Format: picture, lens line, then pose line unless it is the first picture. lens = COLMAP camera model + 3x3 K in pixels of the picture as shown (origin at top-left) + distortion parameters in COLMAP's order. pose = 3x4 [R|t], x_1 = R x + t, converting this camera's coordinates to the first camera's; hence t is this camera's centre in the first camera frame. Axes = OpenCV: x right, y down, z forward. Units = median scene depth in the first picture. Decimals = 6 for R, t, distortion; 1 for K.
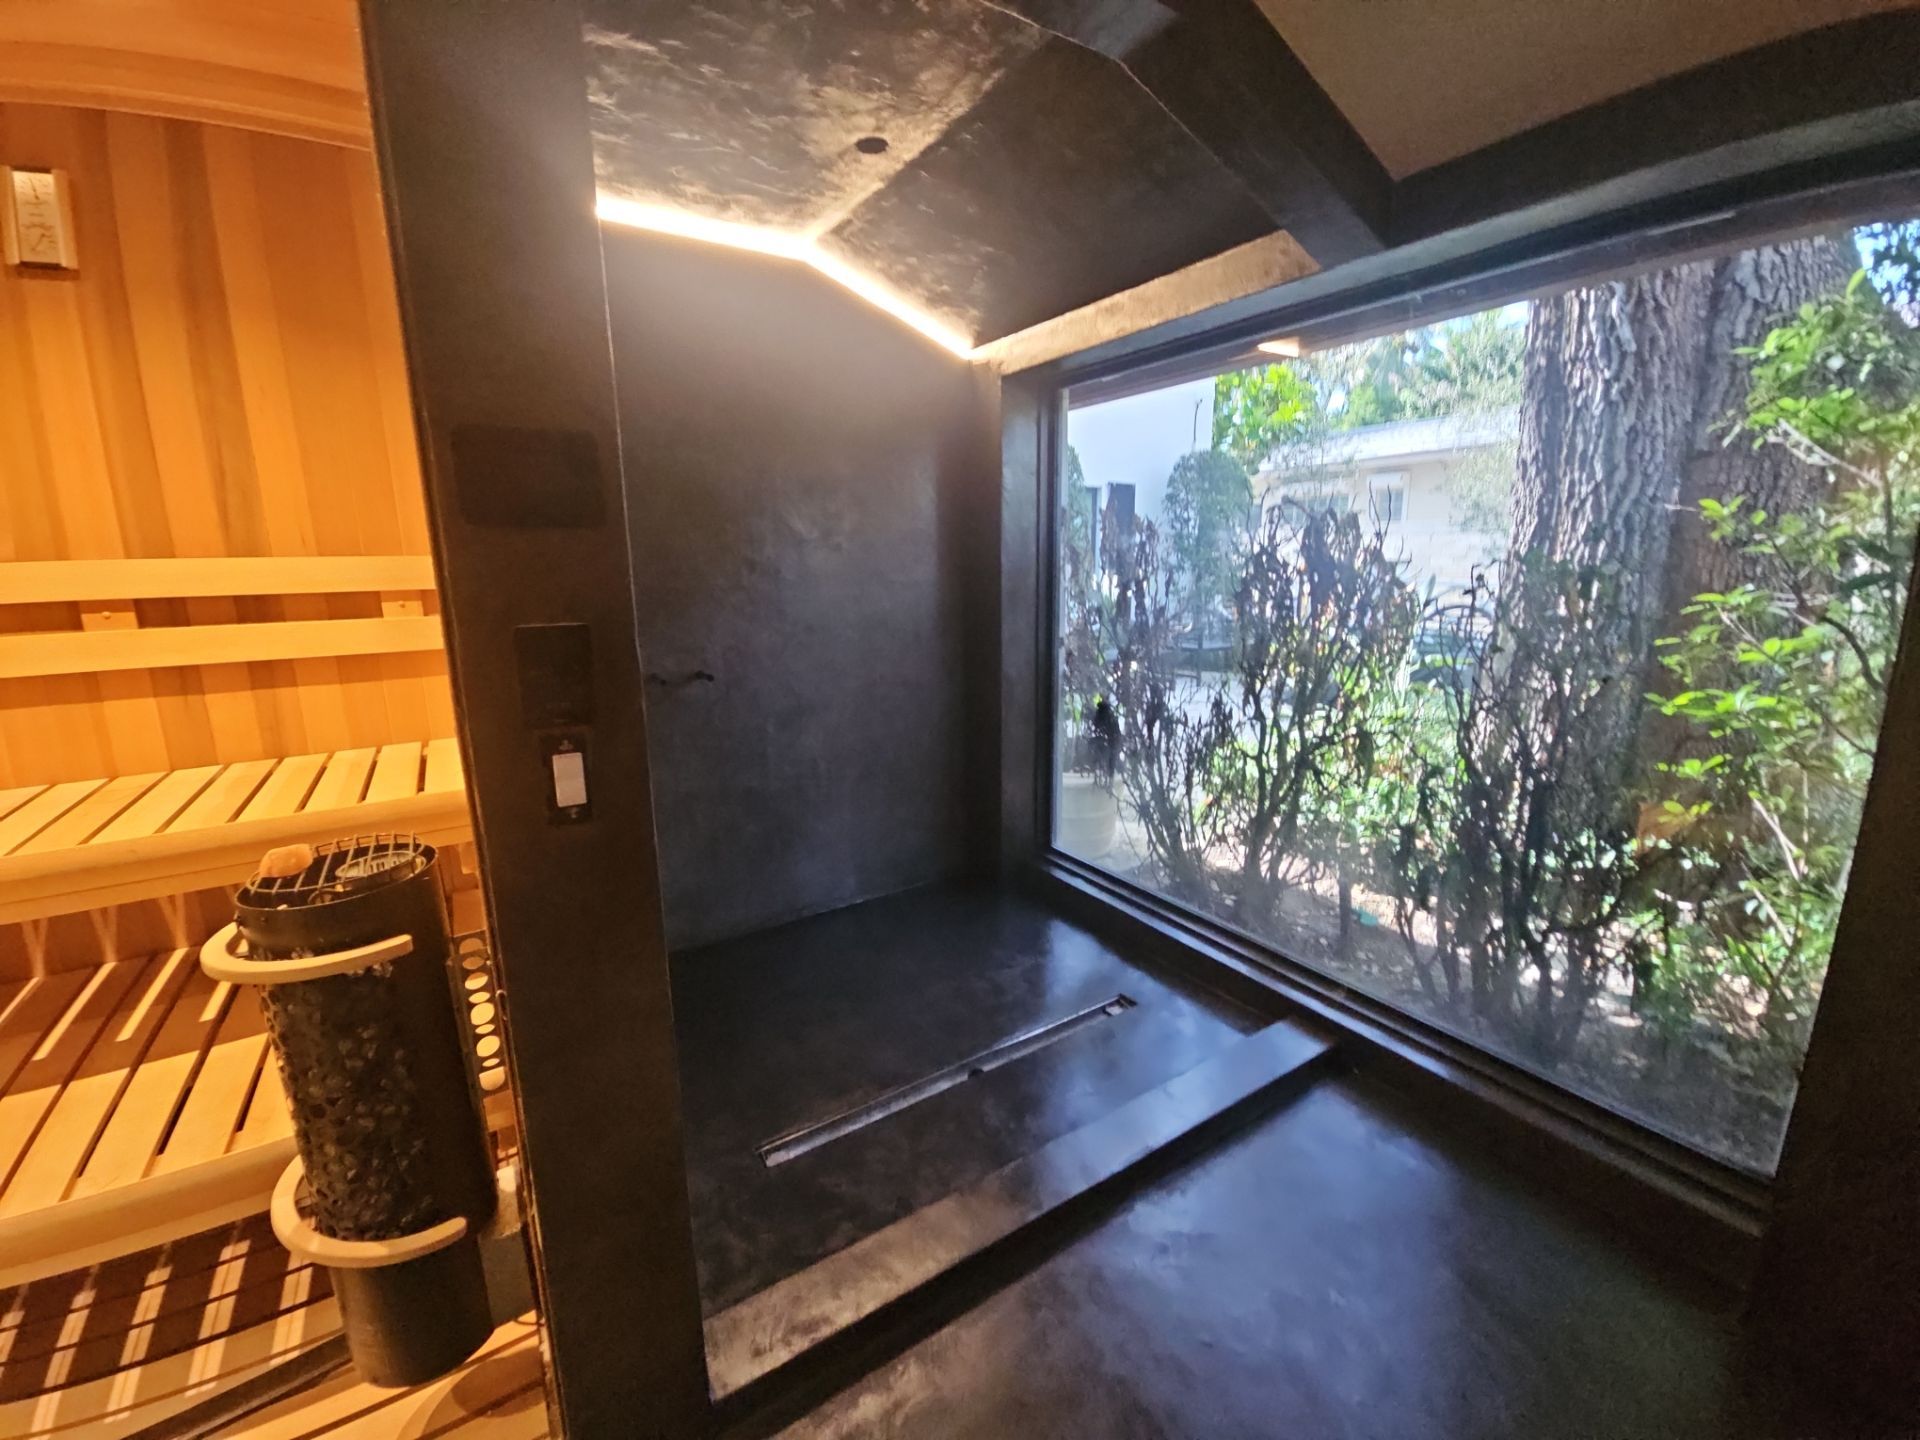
lens RADIAL K [[788.4, 0, 957.0], [0, 788.4, 712.9], [0, 0, 1]] dist [0.005933, -0.005096]
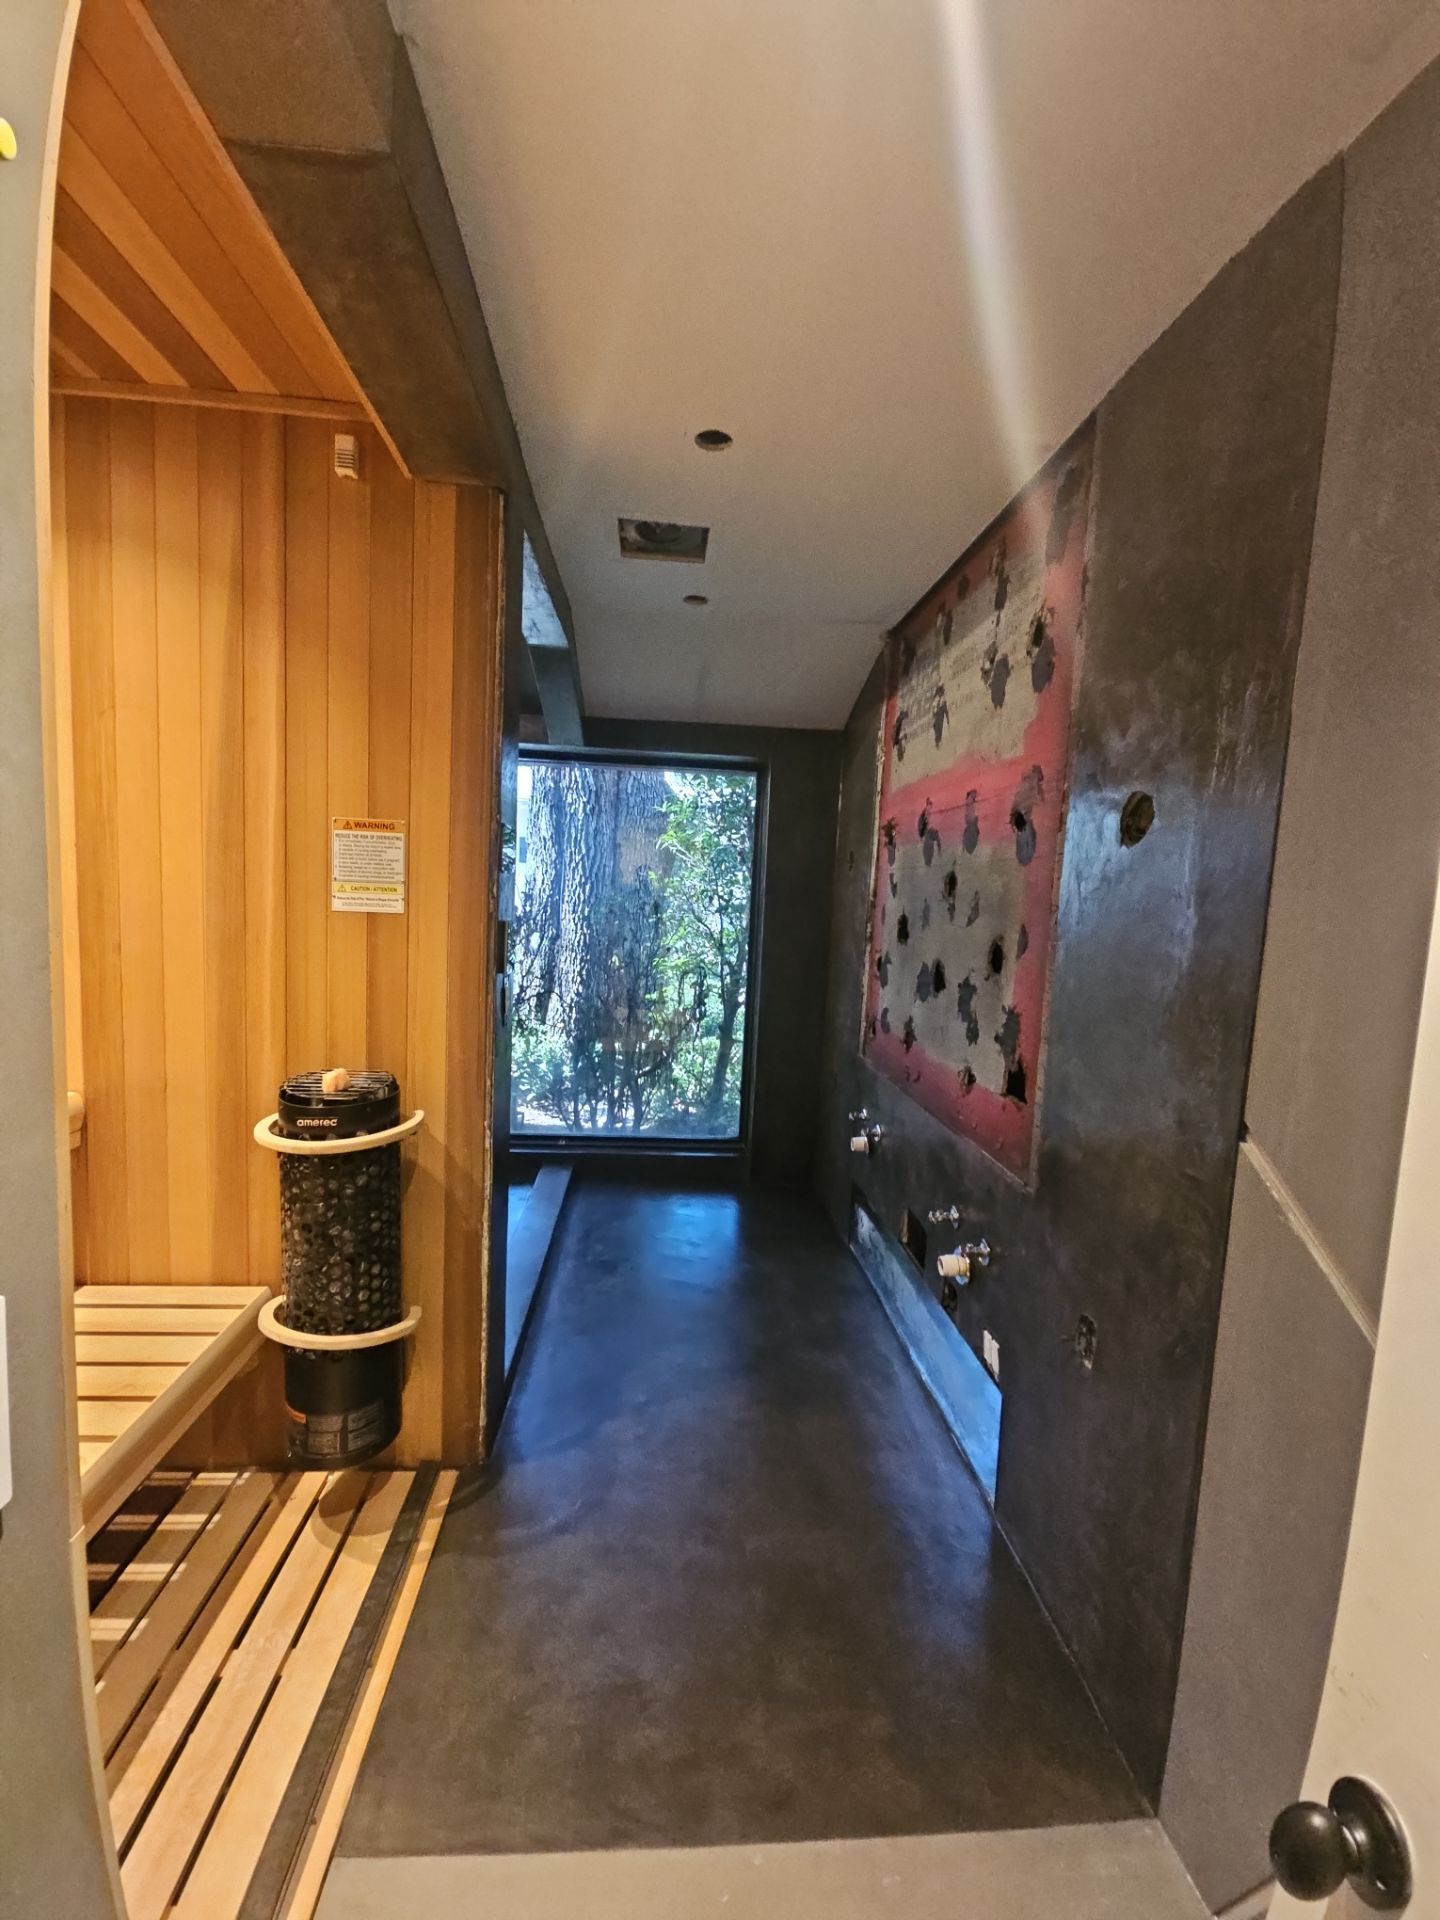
lens RADIAL K [[788.4, 0, 719.4], [0, 788.4, 963.0], [0, 0, 1]] dist [0.005933, -0.005096]
pose [[0.499296, -0.051188, 0.864918, -0.696586], [0.120371, 0.992671, -0.010738, 0.019262], [-0.858029, 0.109473, 0.501799, -0.188927]]
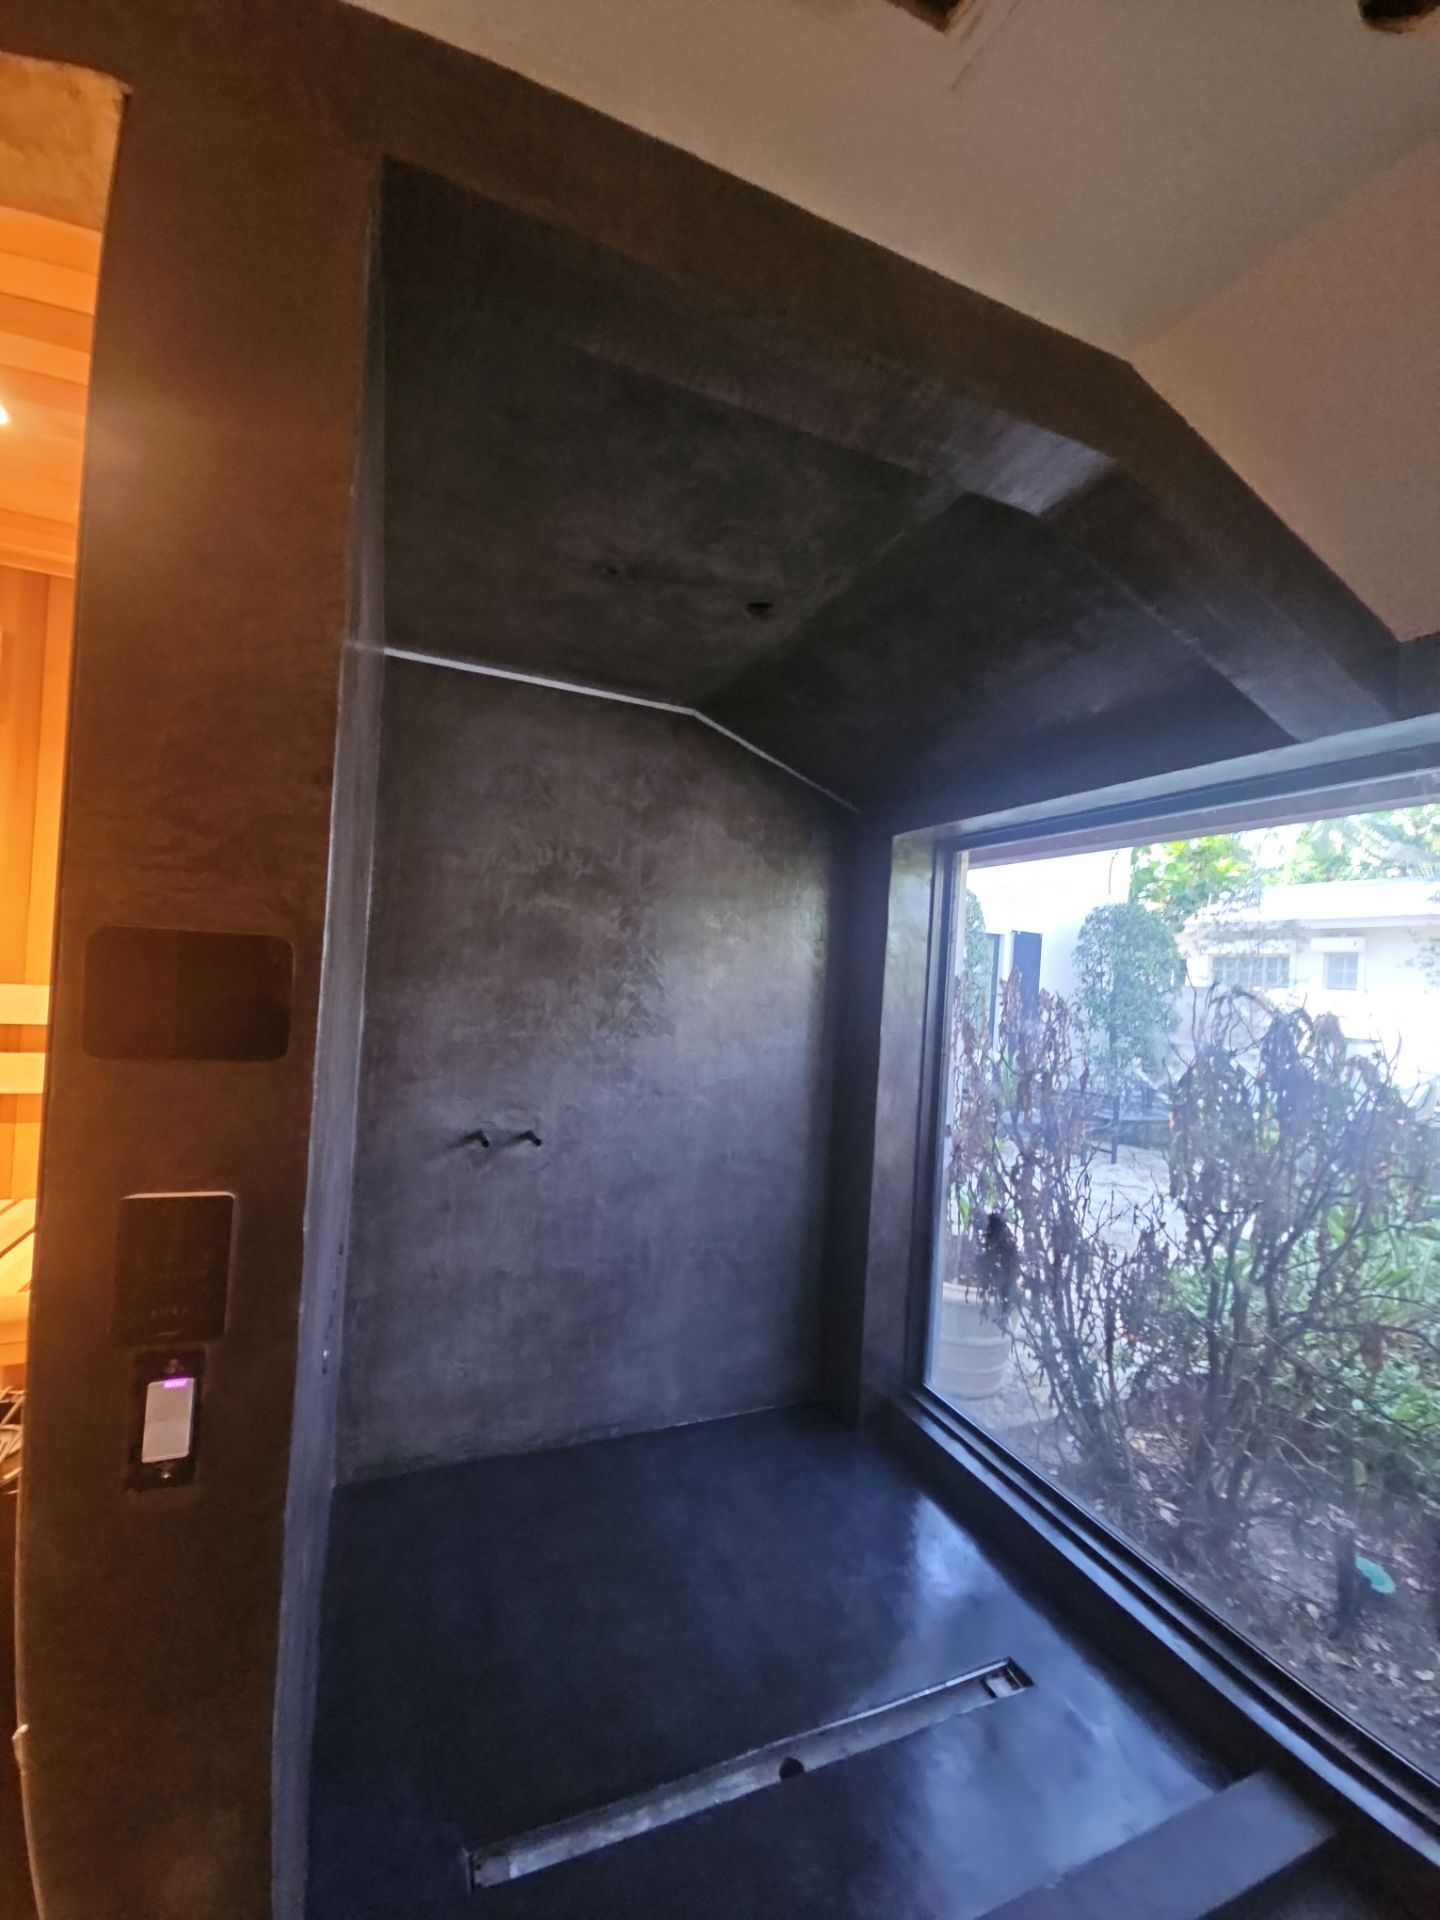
lens RADIAL K [[788.4, 0, 709.9], [0, 788.4, 965.1], [0, 0, 1]] dist [0.005933, -0.005096]
pose [[0.981473, 0.070120, -0.178311, 0.020774], [-0.105955, 0.974014, -0.200175, -0.068927], [0.159641, 0.215360, 0.963398, 0.107755]]
